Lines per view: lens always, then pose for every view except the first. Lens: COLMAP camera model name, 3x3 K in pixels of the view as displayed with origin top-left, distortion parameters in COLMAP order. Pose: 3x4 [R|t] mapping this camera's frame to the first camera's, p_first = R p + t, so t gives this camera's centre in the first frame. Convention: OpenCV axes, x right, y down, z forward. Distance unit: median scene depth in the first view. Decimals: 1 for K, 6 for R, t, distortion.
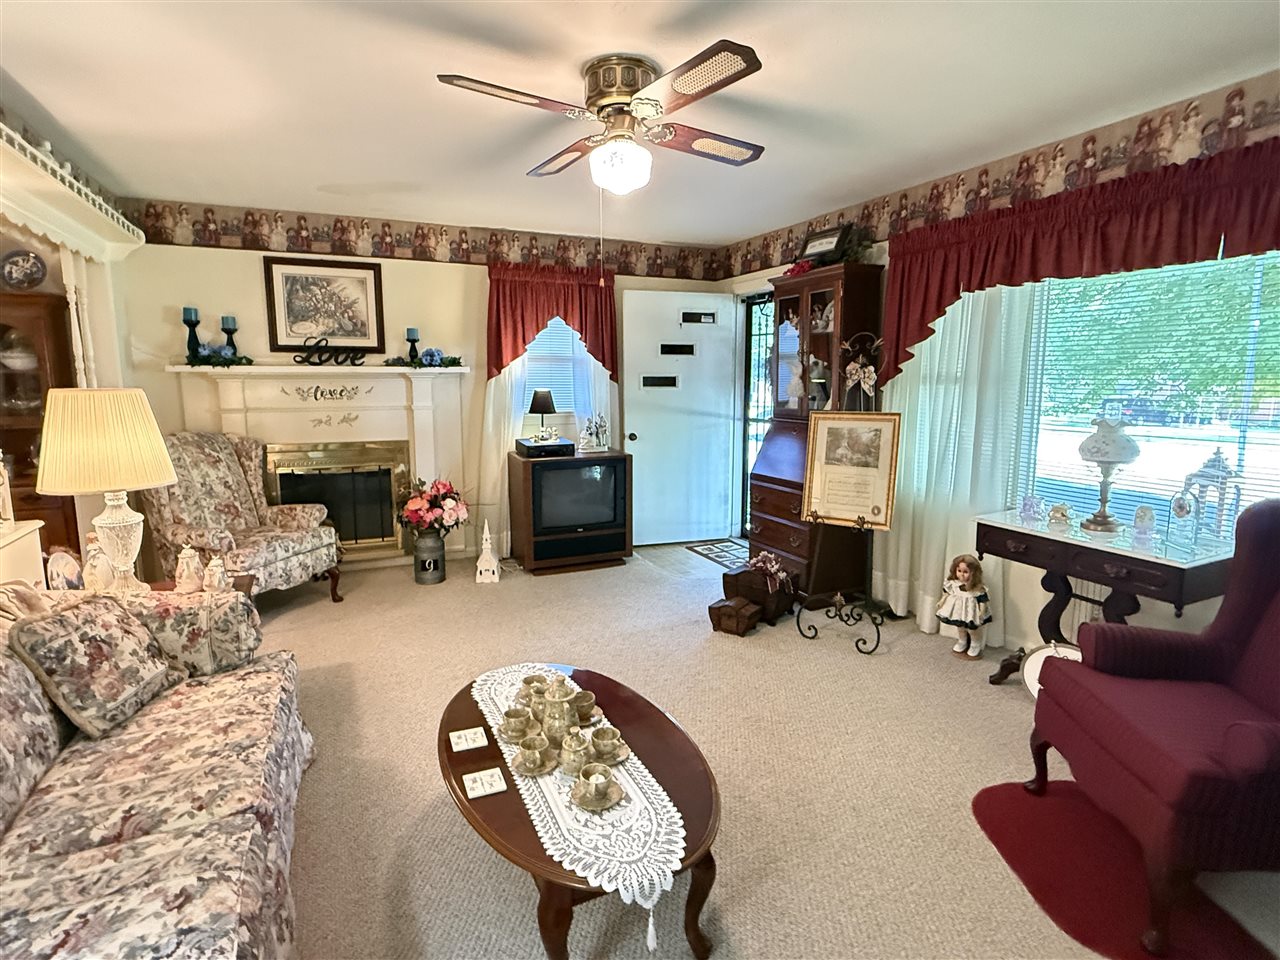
lens RADIAL K [[670.1, 0, 633.7], [0, 670.1, 482.1], [0, 0, 1]] dist [0.000120, -0.000910]
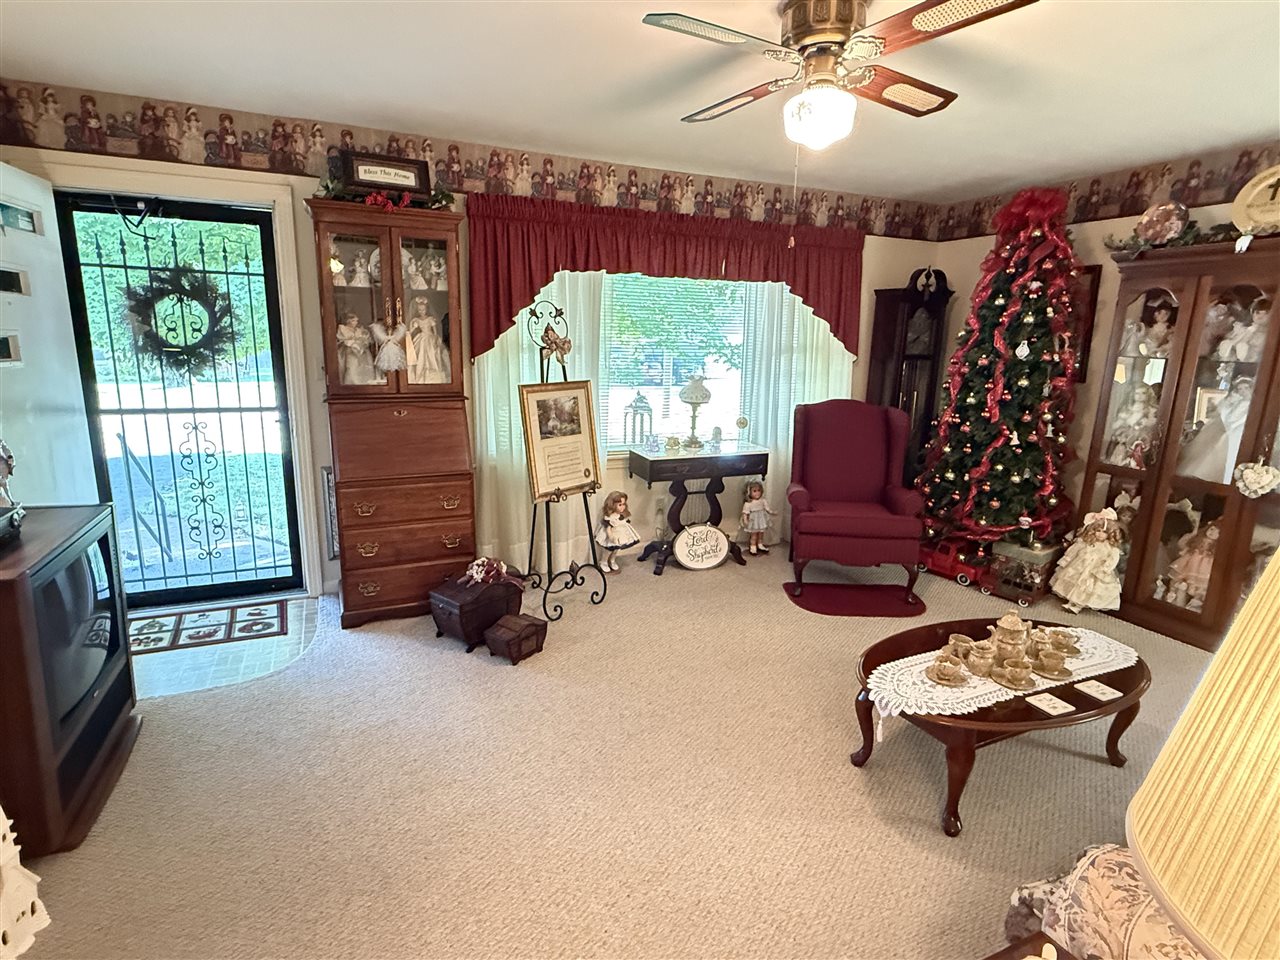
lens RADIAL K [[670.1, 0, 645.8], [0, 670.1, 477.9], [0, 0, 1]] dist [0.000120, -0.000910]
pose [[0.001837, -0.202280, 0.979326, -0.661662], [0.133262, 0.970642, 0.200236, -0.145615], [-0.991079, 0.130139, 0.028739, 0.843694]]
